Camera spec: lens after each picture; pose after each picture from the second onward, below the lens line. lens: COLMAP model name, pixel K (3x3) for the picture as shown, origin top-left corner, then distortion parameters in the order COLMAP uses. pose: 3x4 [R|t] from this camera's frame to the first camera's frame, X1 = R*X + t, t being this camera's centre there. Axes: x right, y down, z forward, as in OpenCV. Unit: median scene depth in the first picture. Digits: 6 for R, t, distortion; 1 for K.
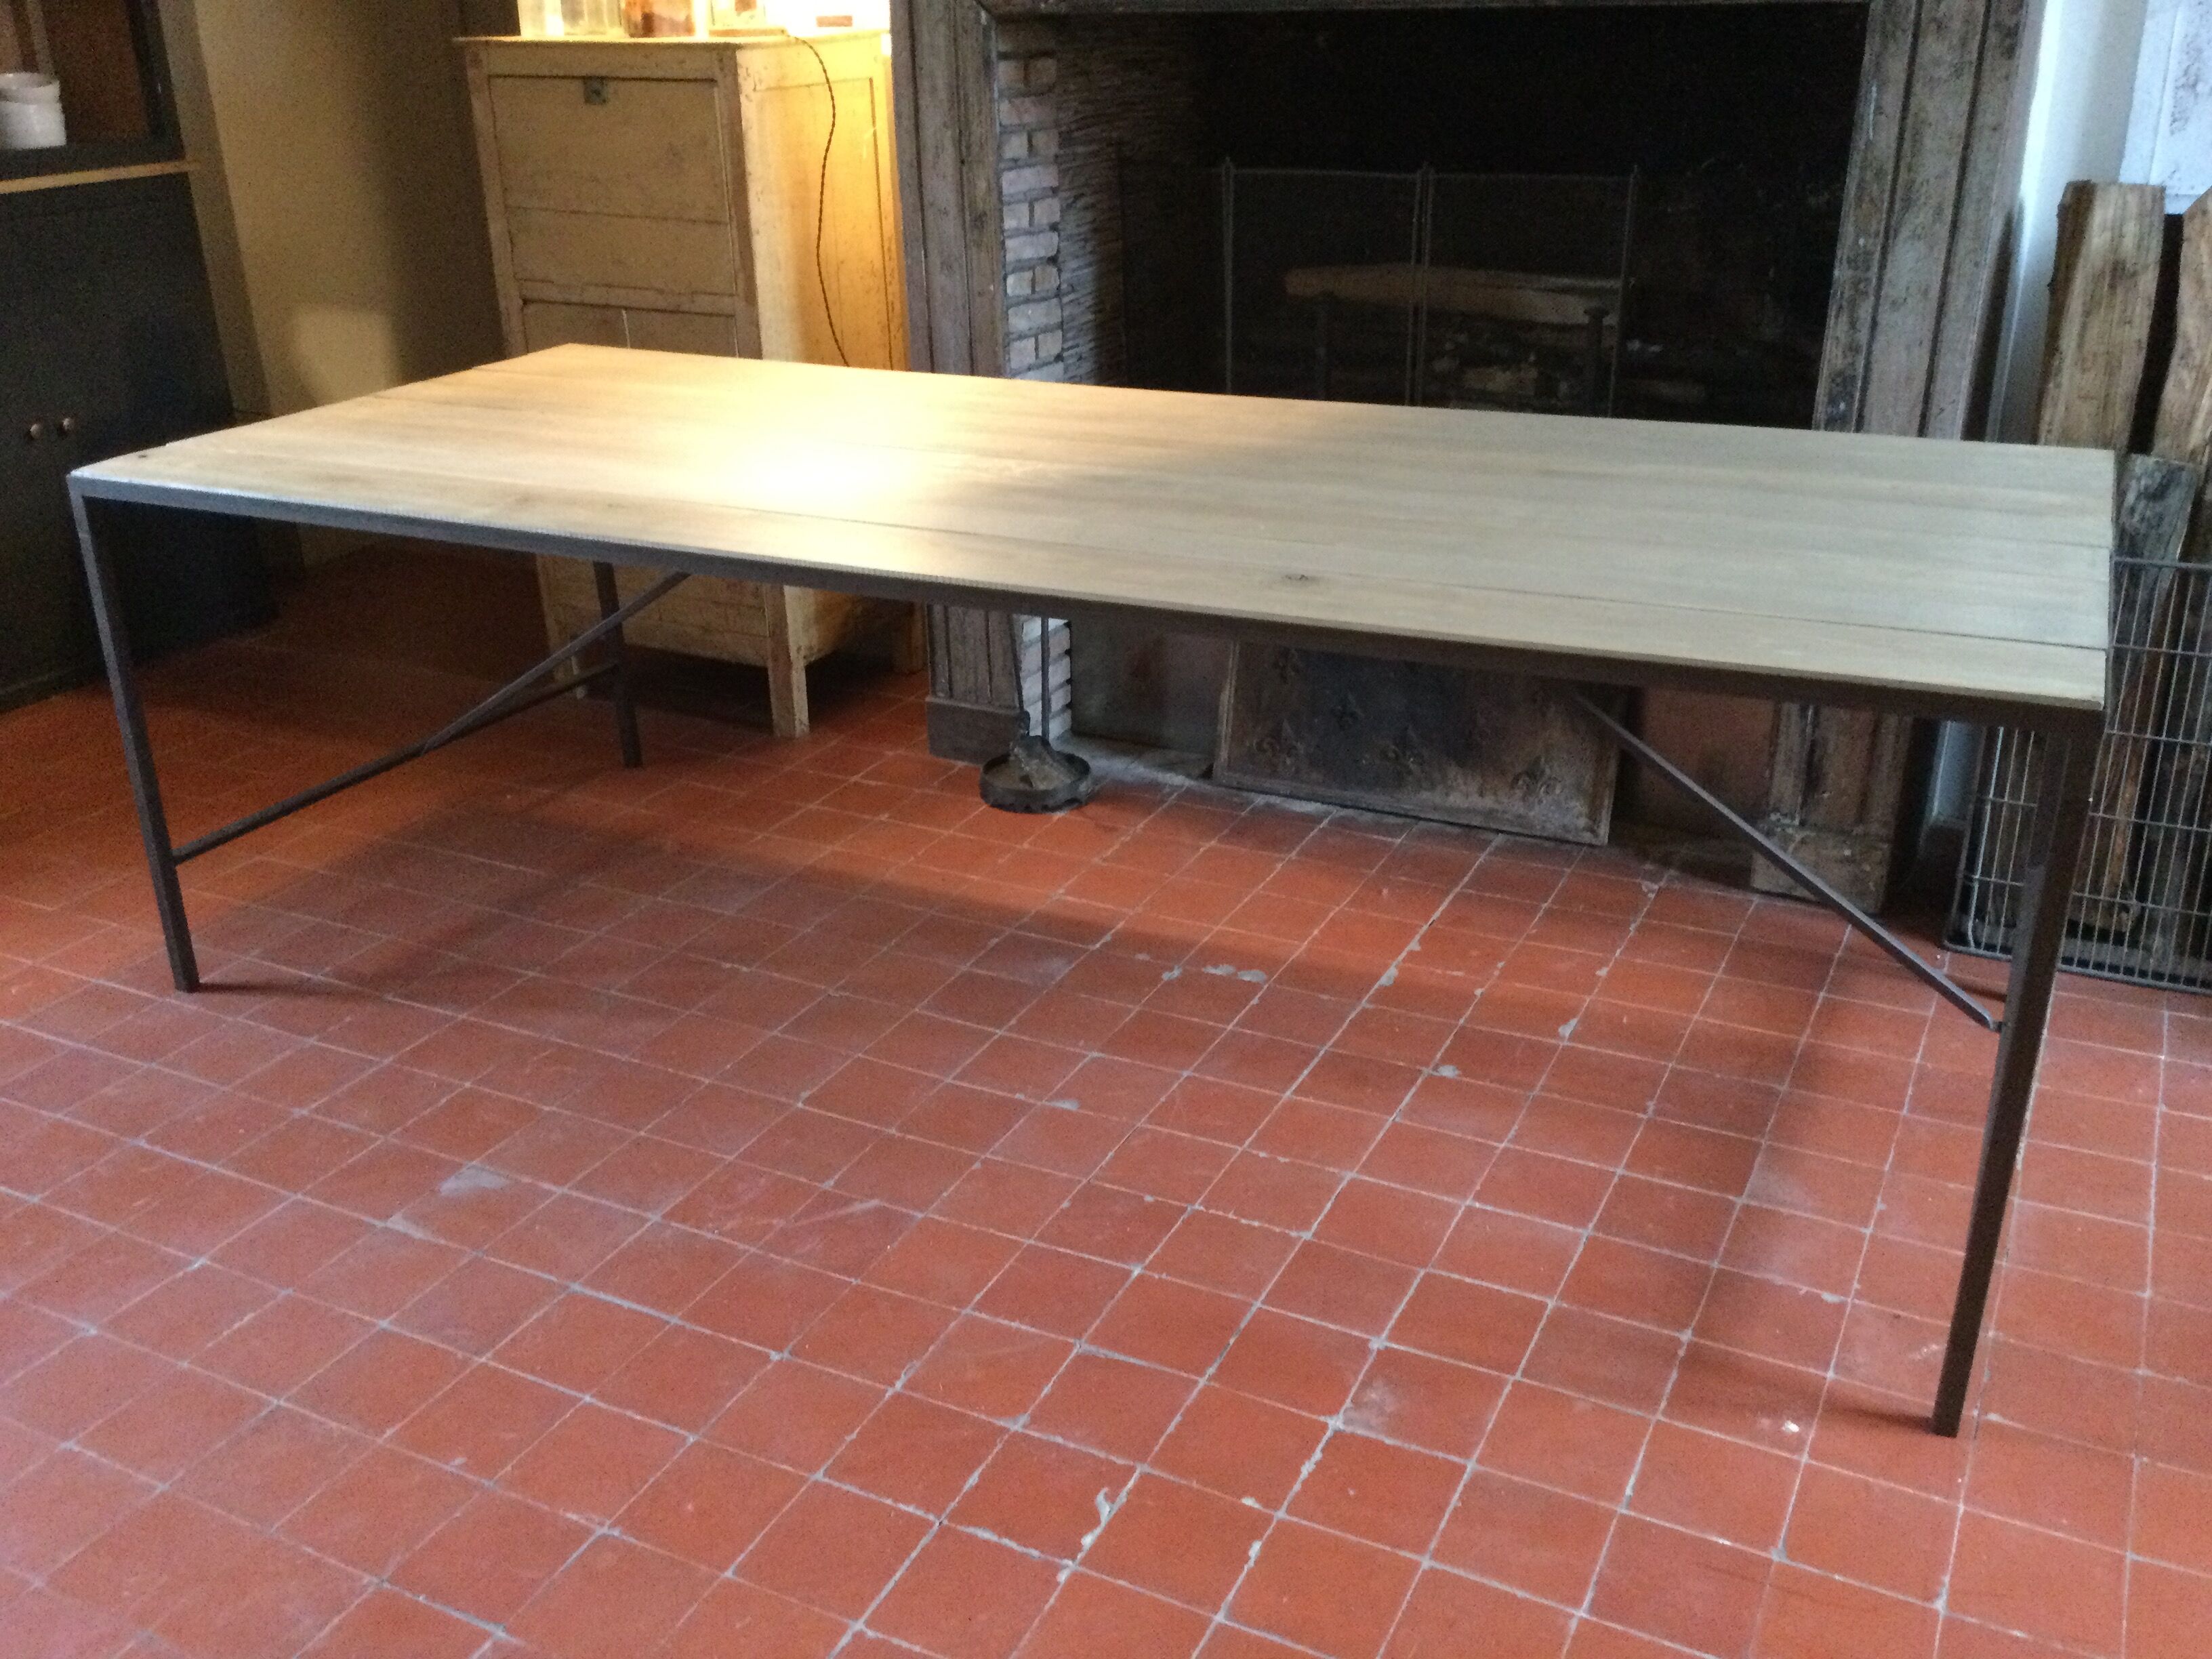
lens RADIAL K [[1969.8, 0, 1118.6], [0, 1969.8, 839.8], [0, 0, 1]] dist [0.094562, -0.171052]
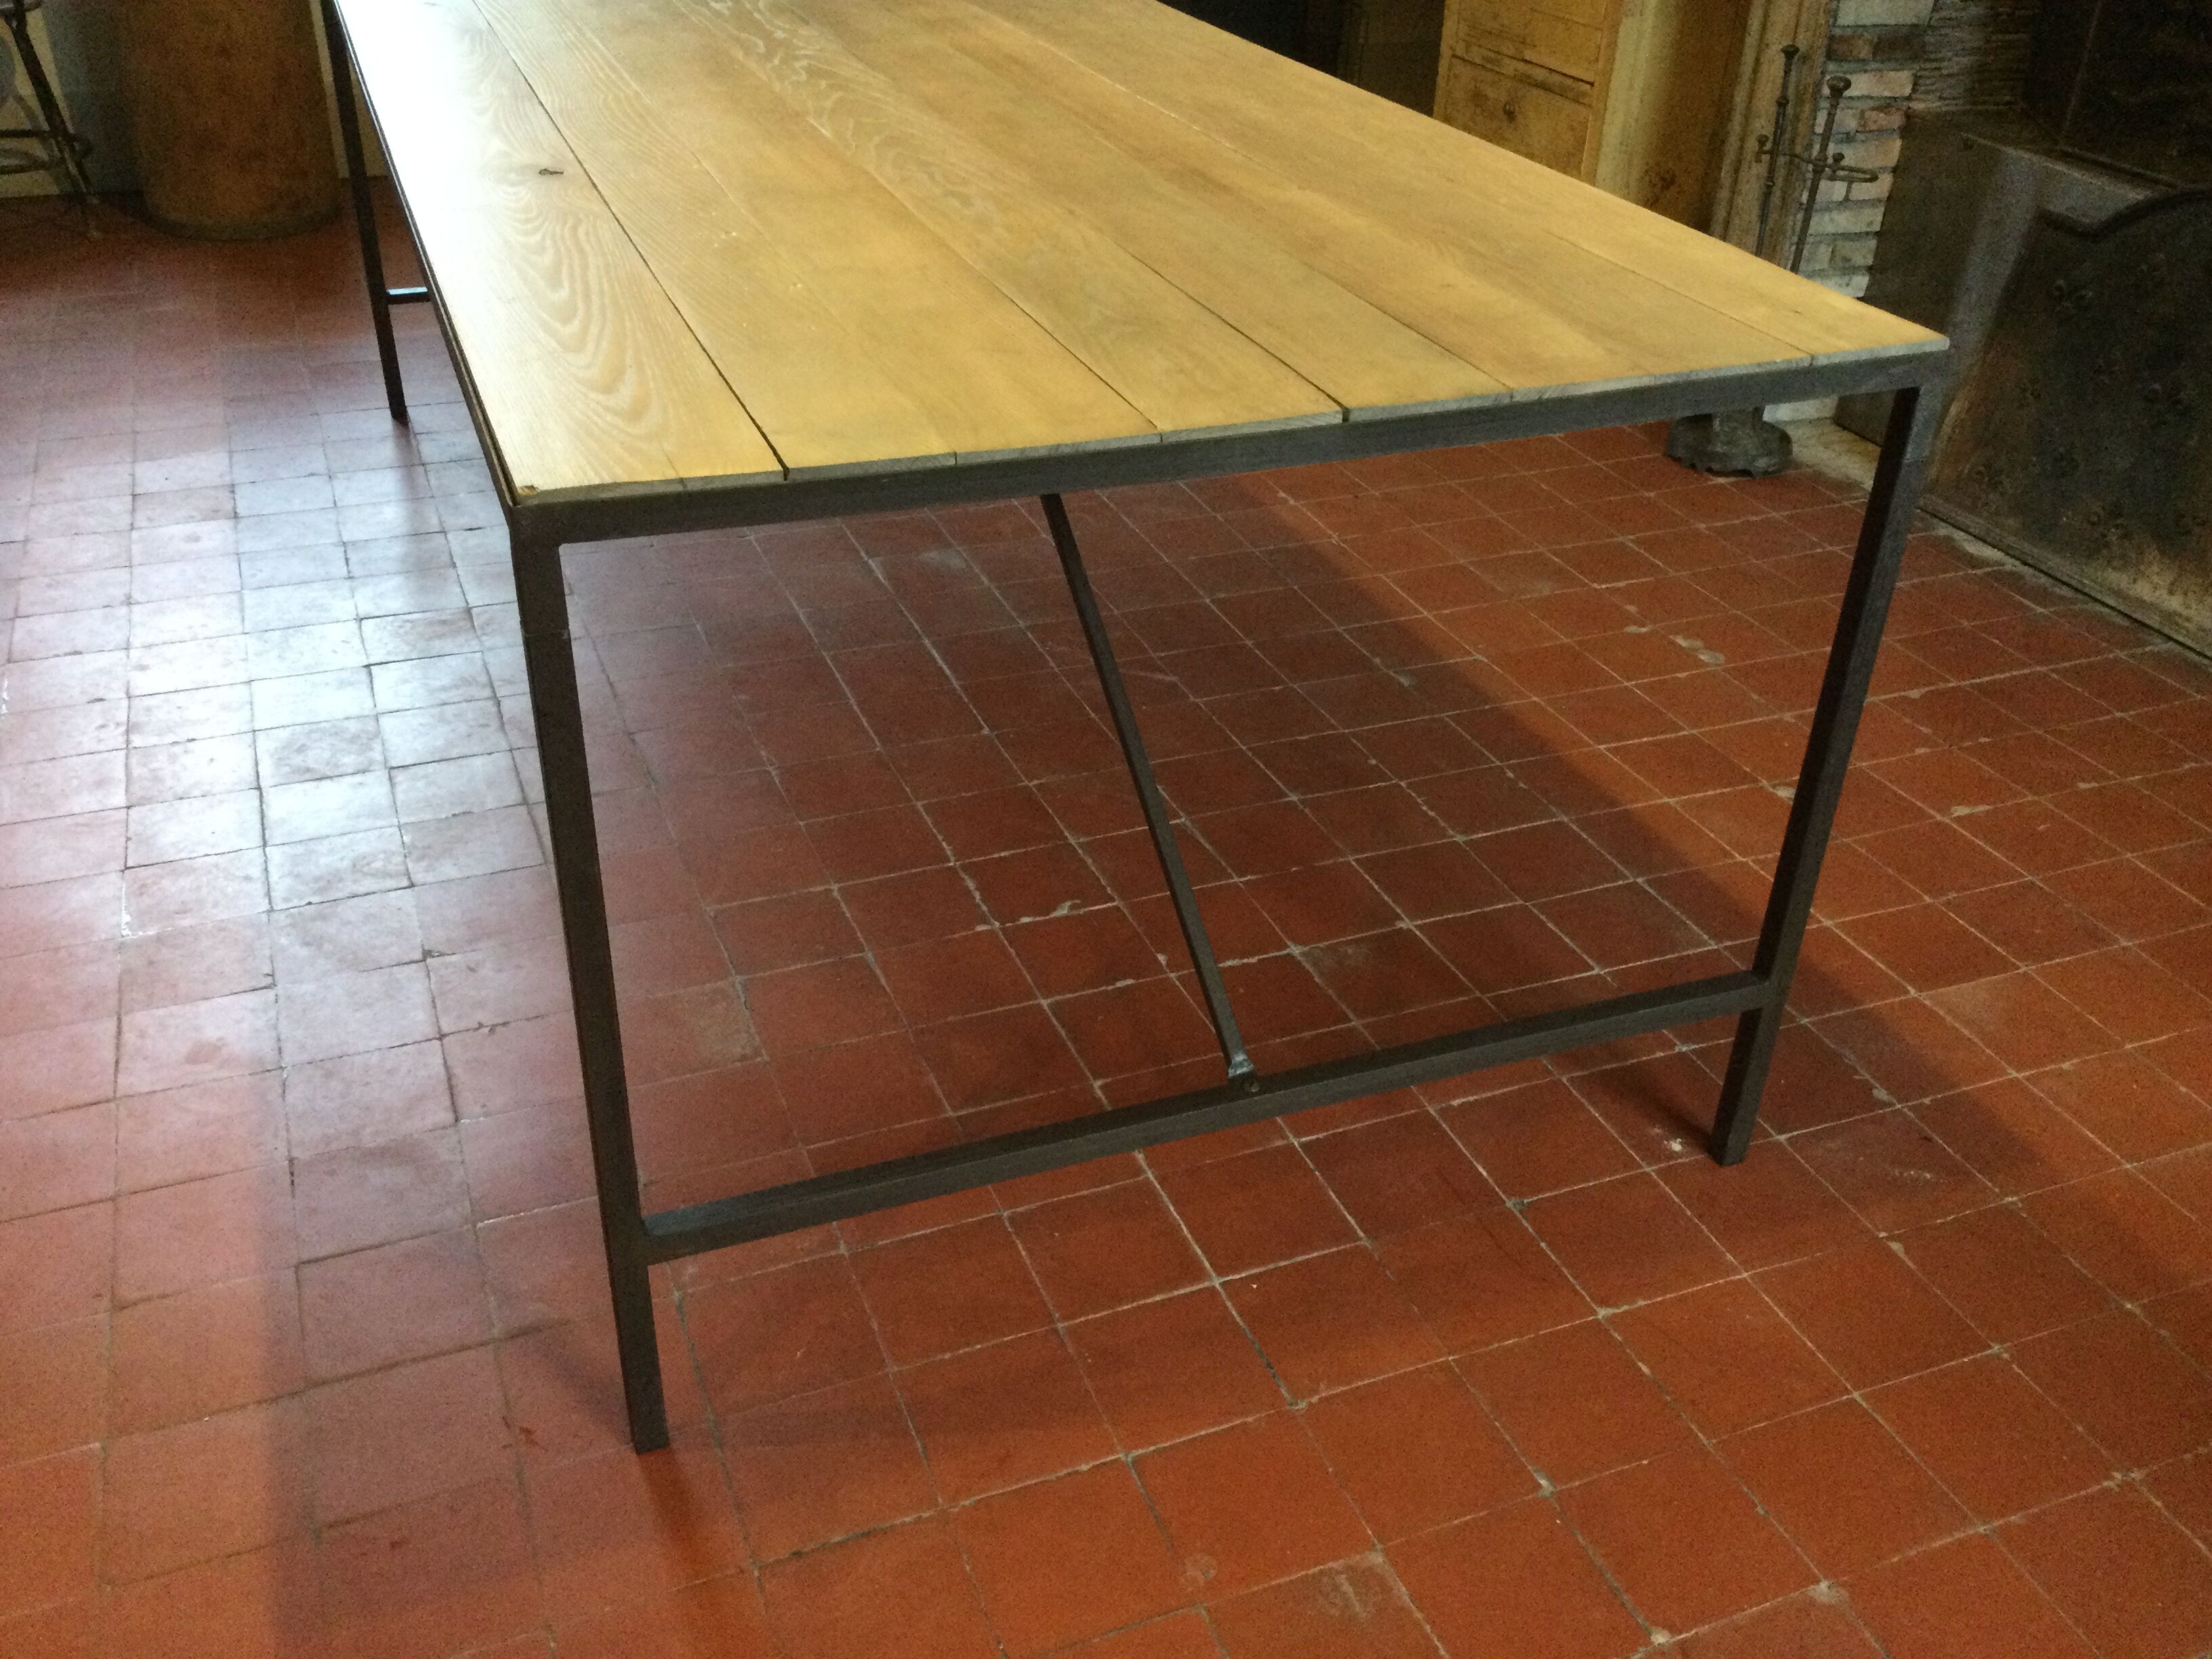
lens RADIAL K [[1969.8, 0, 1099.2], [0, 1969.8, 844.5], [0, 0, 1]] dist [0.094562, -0.171052]
pose [[0.743752, 0.382320, -0.548329, 0.387041], [-0.299950, 0.923951, 0.237369, 0.012930], [0.597380, -0.012072, 0.801868, 0.055685]]
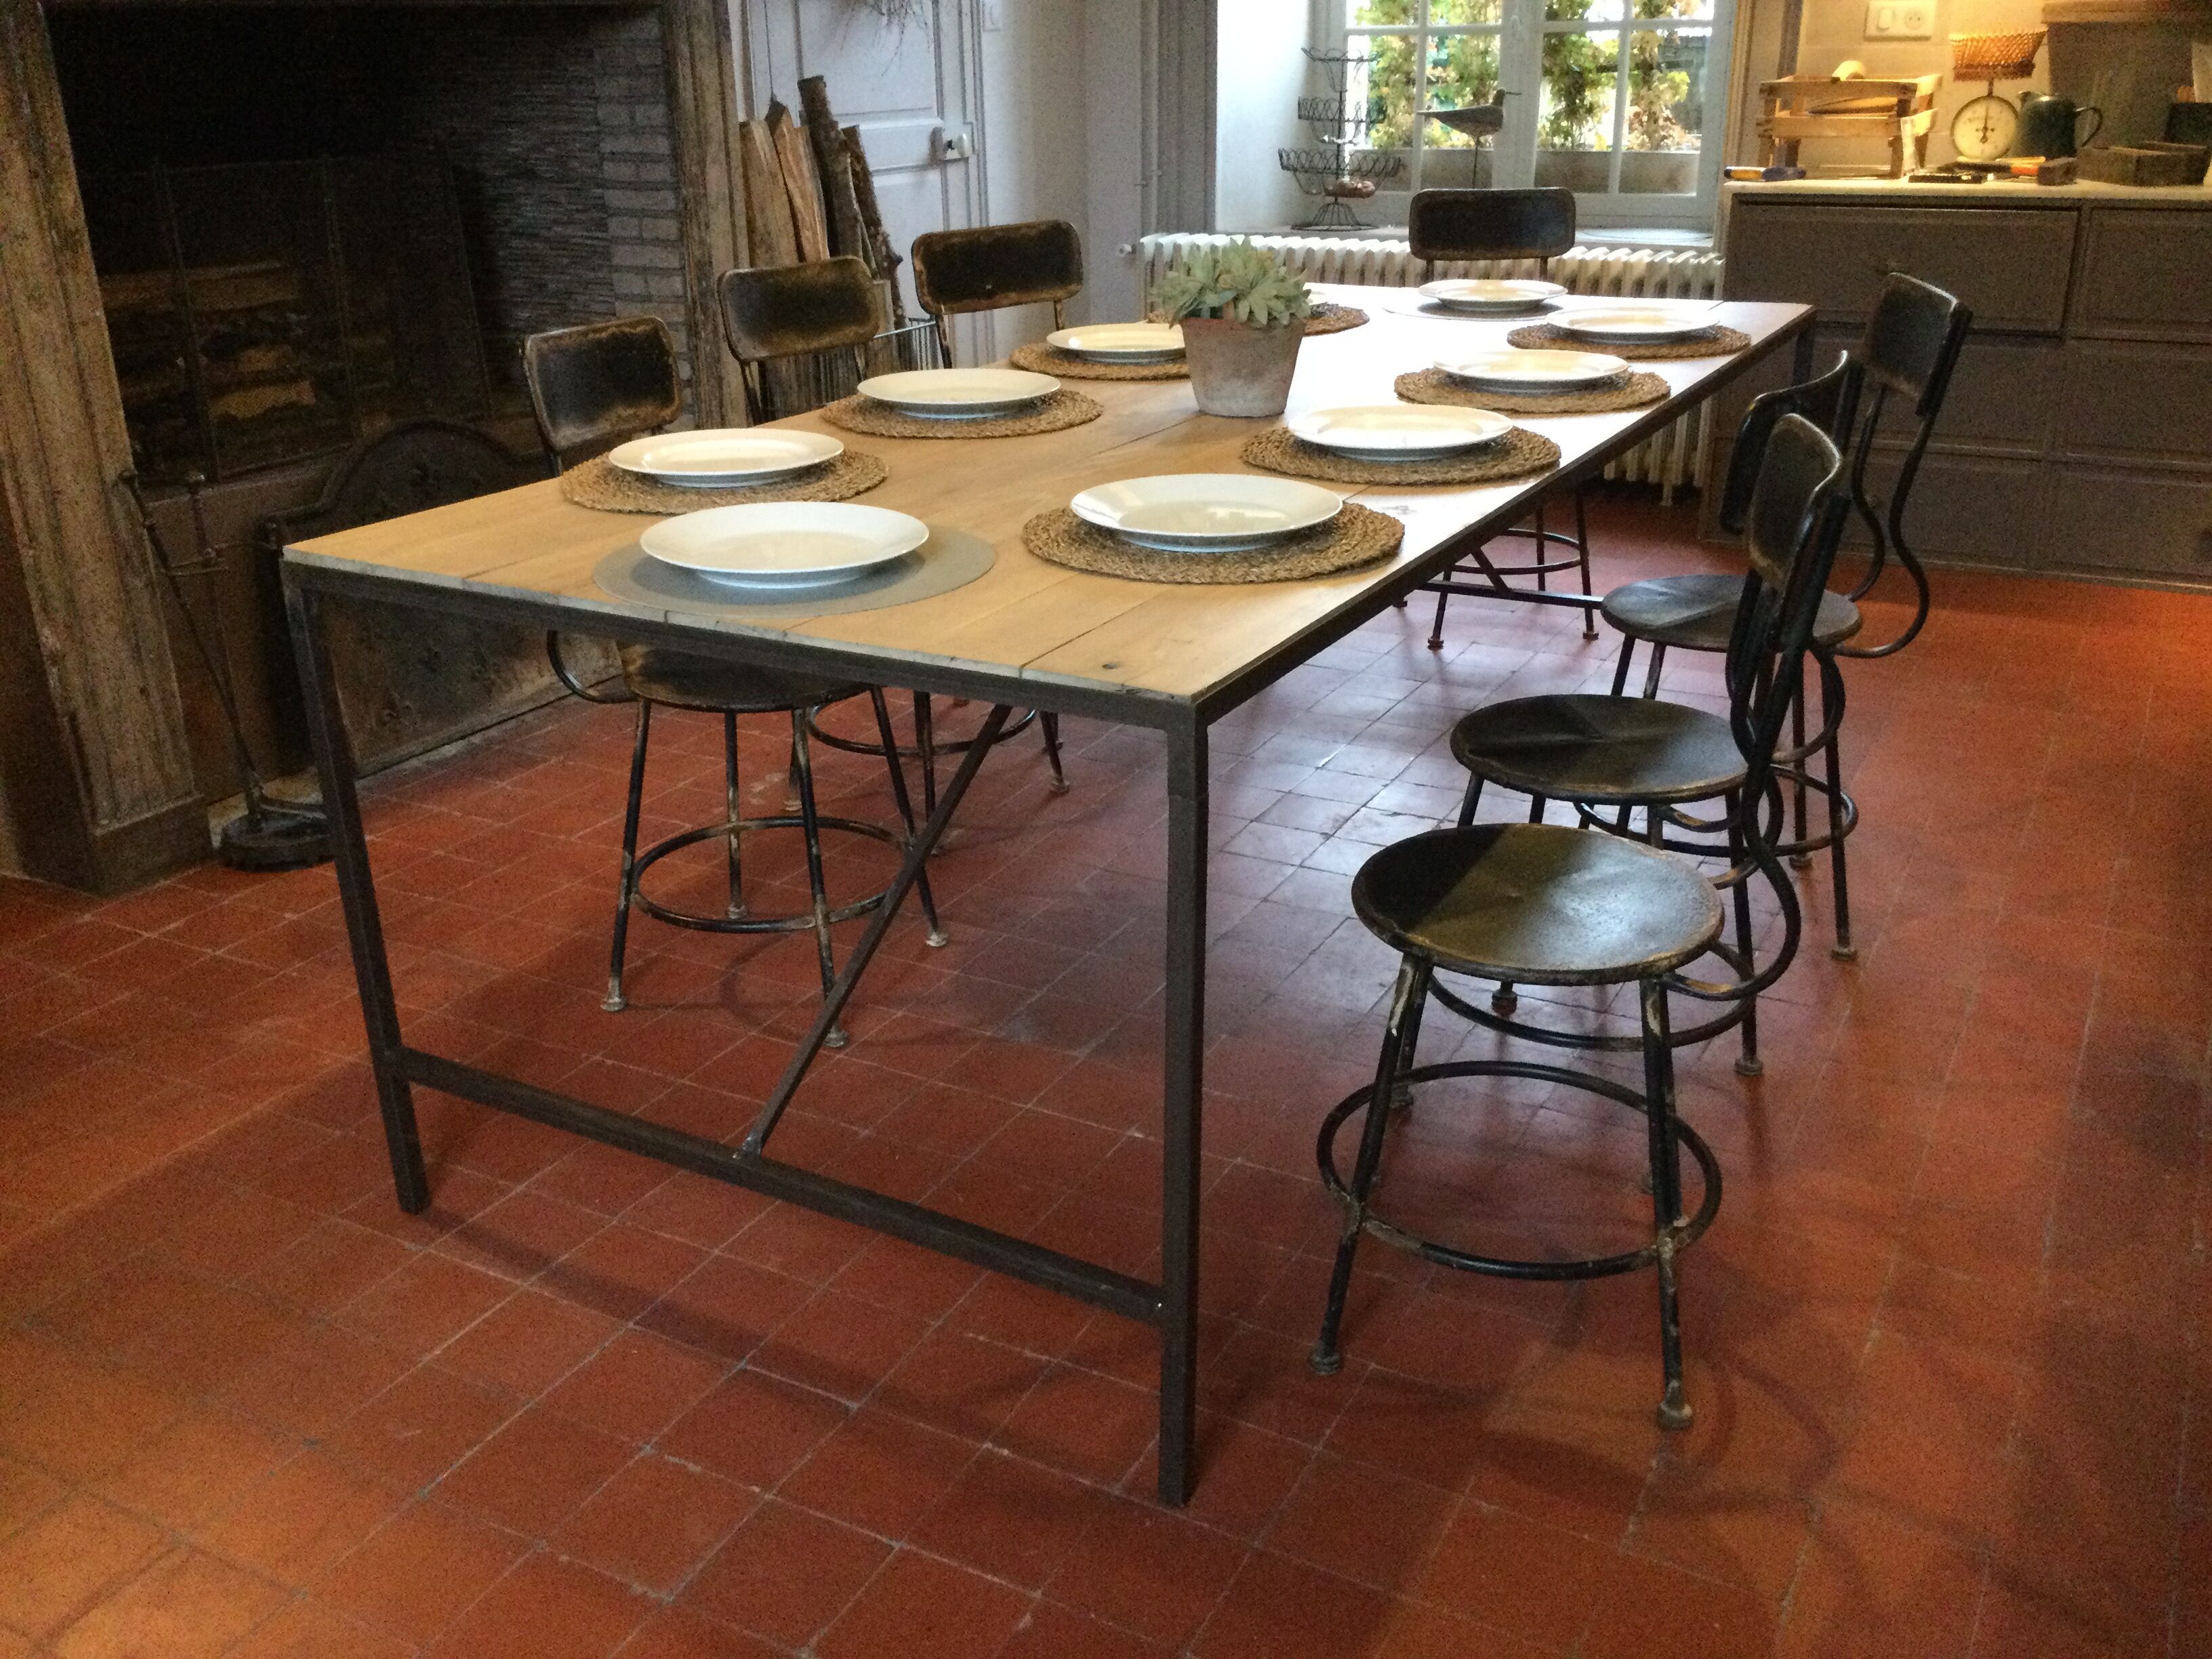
lens RADIAL K [[1969.8, 0, 1113.1], [0, 1969.8, 834.9], [0, 0, 1]] dist [0.094562, -0.171052]
pose [[0.029070, -0.359379, 0.932739, -1.036189], [0.408582, 0.855890, 0.317036, -0.194696], [-0.912258, 0.371884, 0.171717, 0.578640]]
